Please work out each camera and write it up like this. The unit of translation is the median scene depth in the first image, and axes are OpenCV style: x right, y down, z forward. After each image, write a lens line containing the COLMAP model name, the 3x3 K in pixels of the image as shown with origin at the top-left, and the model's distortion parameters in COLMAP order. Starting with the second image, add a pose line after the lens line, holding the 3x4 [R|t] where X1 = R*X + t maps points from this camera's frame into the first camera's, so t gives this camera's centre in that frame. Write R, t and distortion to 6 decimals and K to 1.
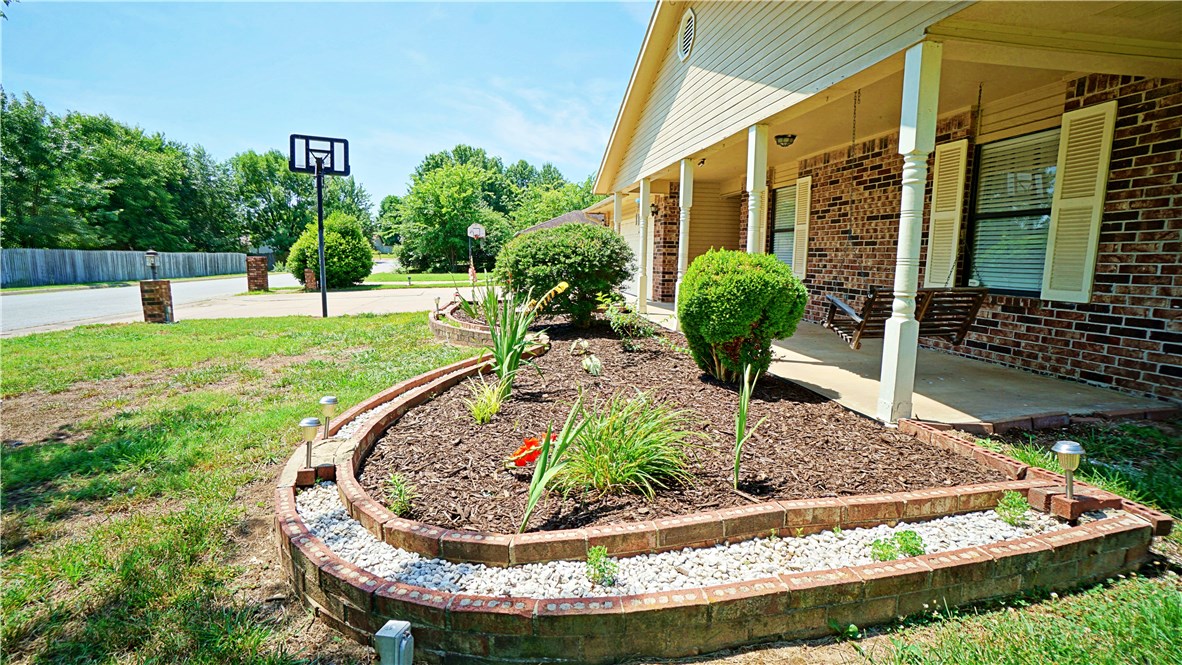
lens RADIAL K [[519.1, 0, 582.4], [0, 519.1, 328.2], [0, 0, 1]] dist [-0.066898, 0.024519]
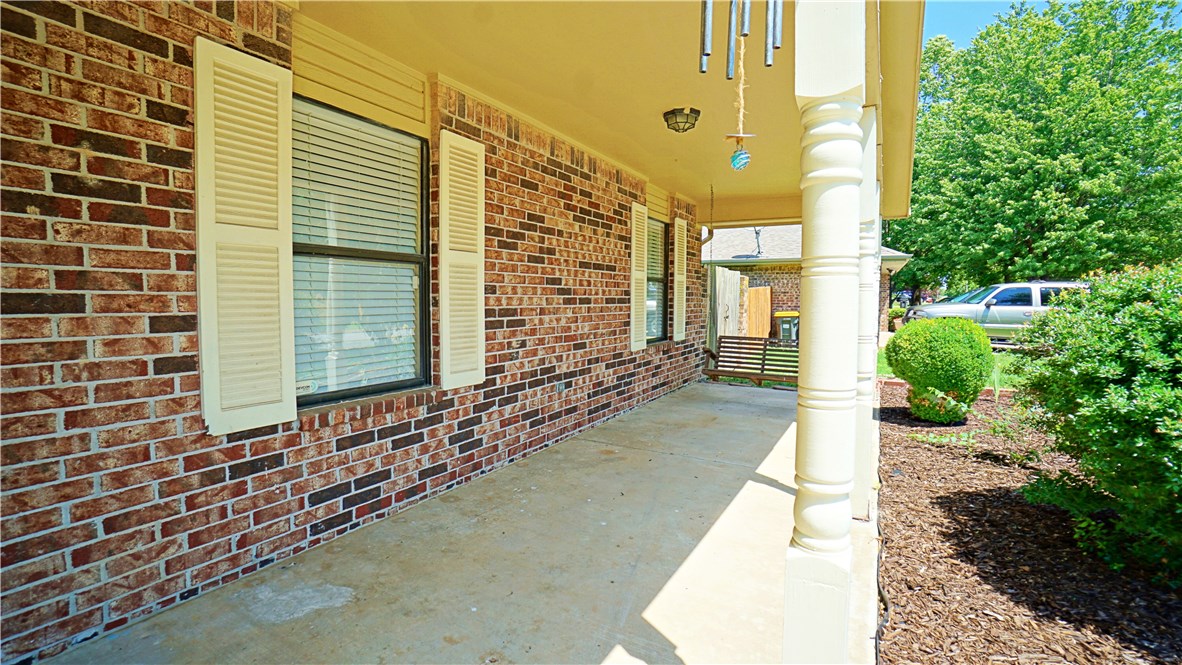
lens RADIAL K [[519.1, 0, 582.4], [0, 519.1, 328.2], [0, 0, 1]] dist [-0.066898, 0.024519]
pose [[-0.769618, -0.047070, 0.636768, 0.108733], [0.081271, 0.981946, 0.170813, -0.240038], [-0.633312, 0.183211, -0.751898, 1.471473]]
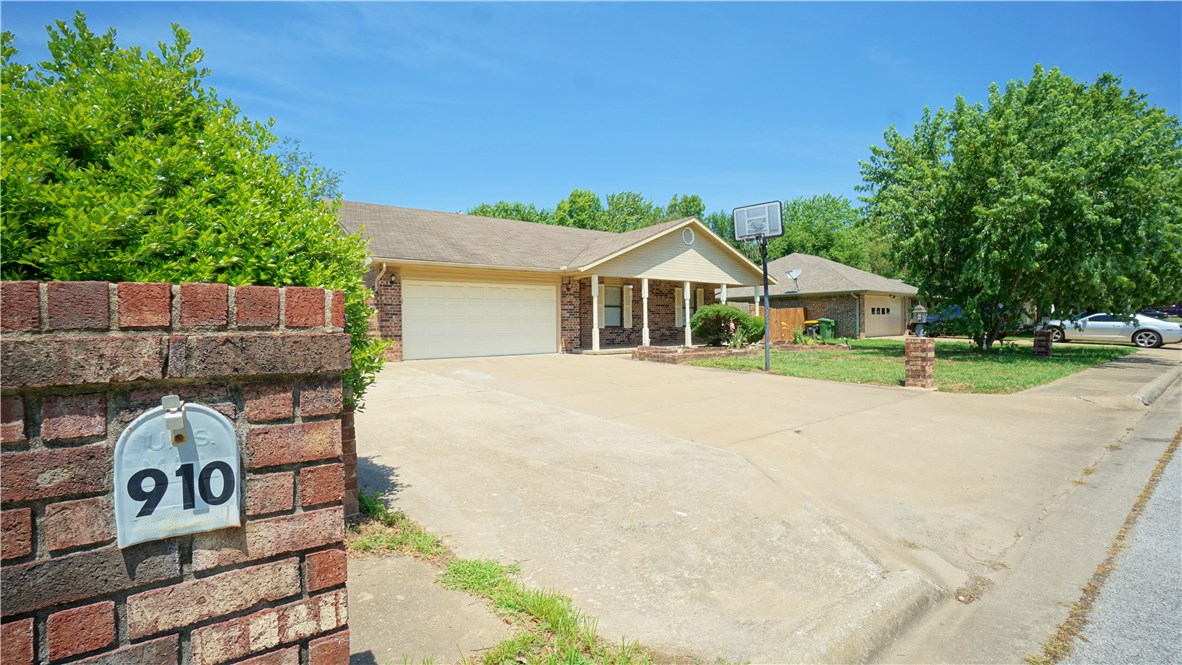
lens RADIAL K [[519.1, 0, 582.4], [0, 519.1, 328.2], [0, 0, 1]] dist [-0.066898, 0.024519]
pose [[-0.453393, -0.005180, 0.891296, -1.889359], [0.136558, 0.987773, 0.075206, -0.356932], [-0.880788, 0.155811, -0.447142, 2.659803]]
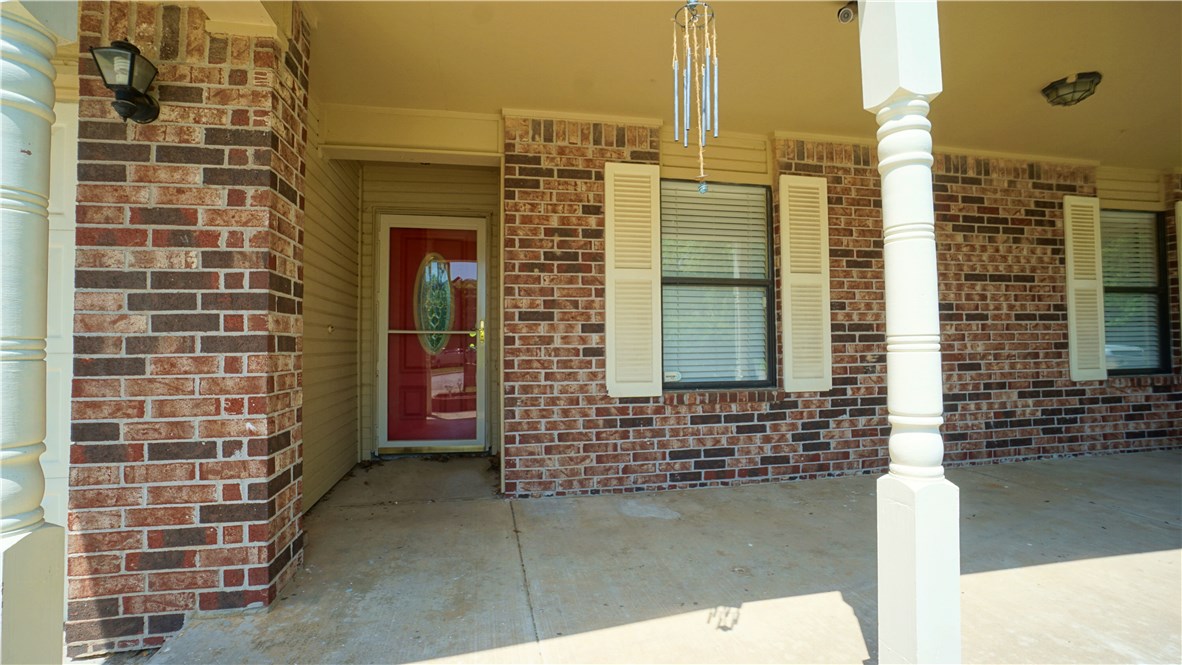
lens RADIAL K [[519.1, 0, 582.4], [0, 519.1, 328.2], [0, 0, 1]] dist [-0.066898, 0.024519]
pose [[-0.024240, 0.023190, 0.999437, -0.038313], [0.151971, 0.988198, -0.019244, -0.204886], [-0.988088, 0.151419, -0.027479, 1.428470]]
